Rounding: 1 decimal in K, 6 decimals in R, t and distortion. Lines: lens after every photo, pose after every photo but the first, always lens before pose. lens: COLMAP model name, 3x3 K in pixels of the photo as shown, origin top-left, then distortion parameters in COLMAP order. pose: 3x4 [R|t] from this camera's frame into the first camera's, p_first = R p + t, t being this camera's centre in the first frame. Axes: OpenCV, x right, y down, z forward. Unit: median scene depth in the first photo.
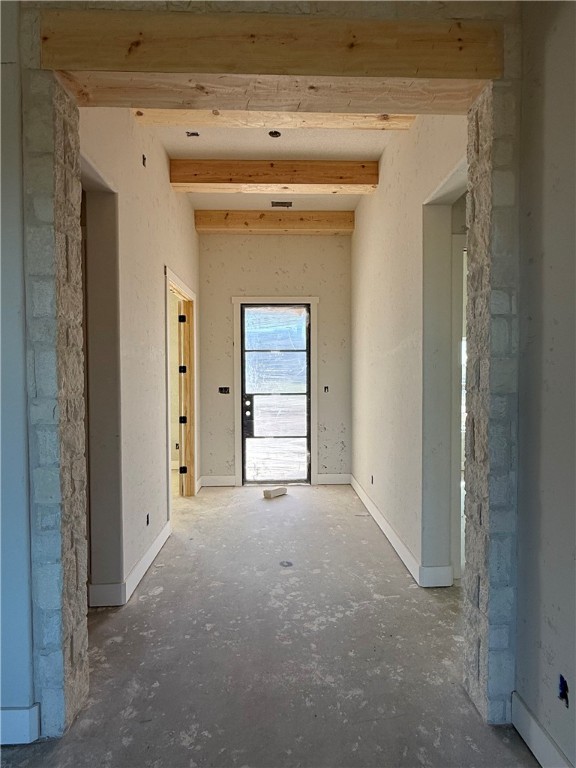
lens RADIAL K [[422.8, 0, 288.0], [0, 422.8, 384.0], [0, 0, 1]] dist [-0.000832, -0.000139]
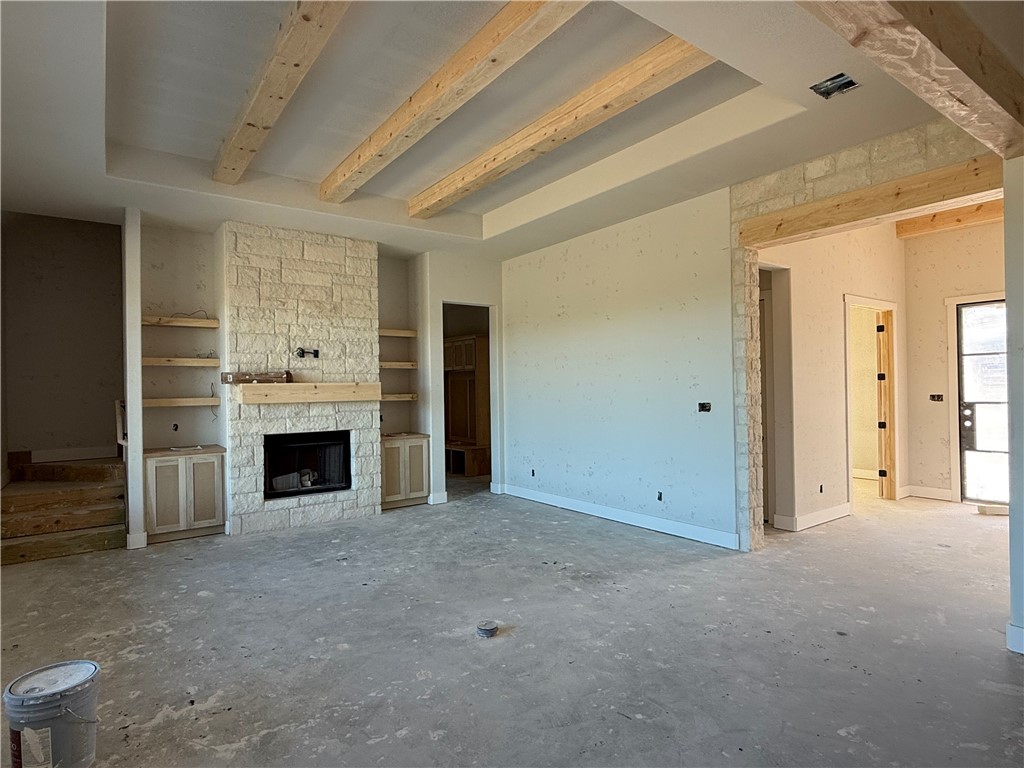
lens RADIAL K [[563.7, 0, 509.8], [0, 563.7, 383.3], [0, 0, 1]] dist [-0.000832, -0.000139]
pose [[0.560794, -0.012090, -0.827867, 0.388870], [-0.006920, 0.999790, -0.019289, 0.014362], [0.827926, 0.016546, 0.560593, -0.541947]]
